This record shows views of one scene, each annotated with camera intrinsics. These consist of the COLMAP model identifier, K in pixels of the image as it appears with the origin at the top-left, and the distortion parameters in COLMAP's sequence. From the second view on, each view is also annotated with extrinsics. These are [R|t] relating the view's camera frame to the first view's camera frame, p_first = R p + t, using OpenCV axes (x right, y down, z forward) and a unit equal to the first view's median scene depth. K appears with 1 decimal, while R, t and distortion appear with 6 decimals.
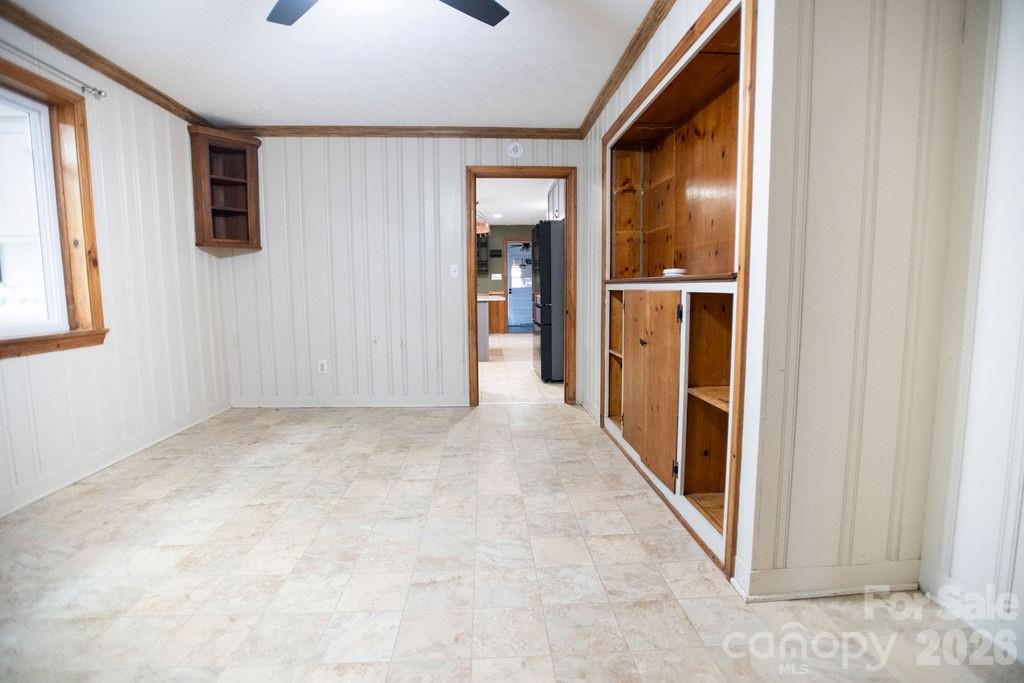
lens RADIAL K [[485.3, 0, 510.6], [0, 485.3, 342.4], [0, 0, 1]] dist [-0.002762, 0.000209]
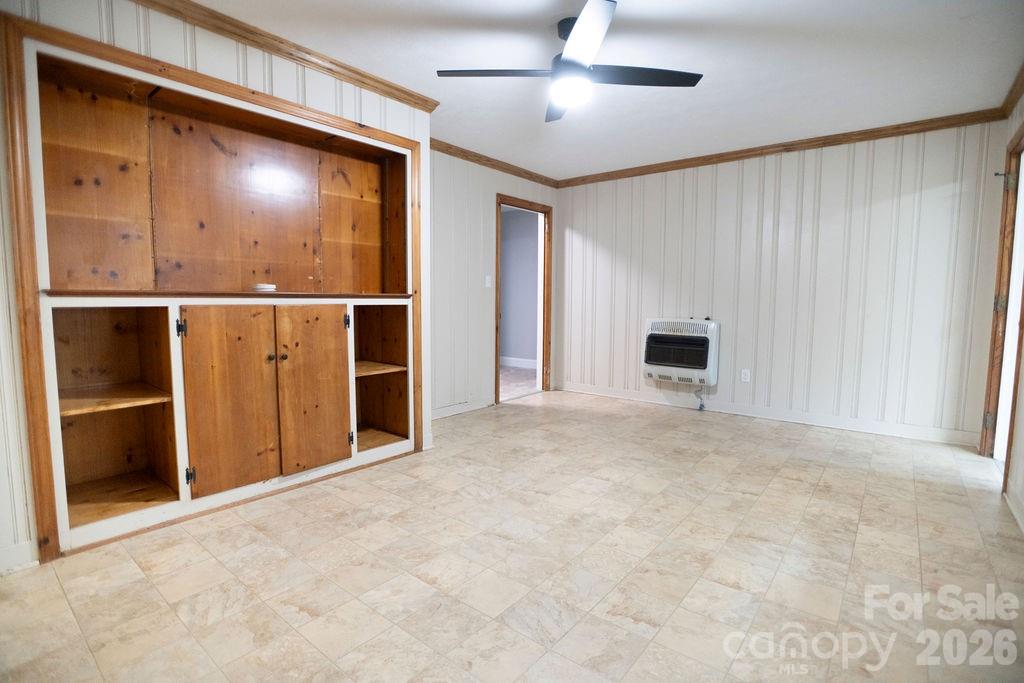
lens RADIAL K [[485.3, 0, 510.6], [0, 485.3, 342.4], [0, 0, 1]] dist [-0.002762, 0.000209]
pose [[-0.733606, -0.047010, 0.677947, -0.869847], [0.078423, 0.985083, 0.153169, -0.166253], [-0.675034, 0.165533, -0.718977, 1.624556]]
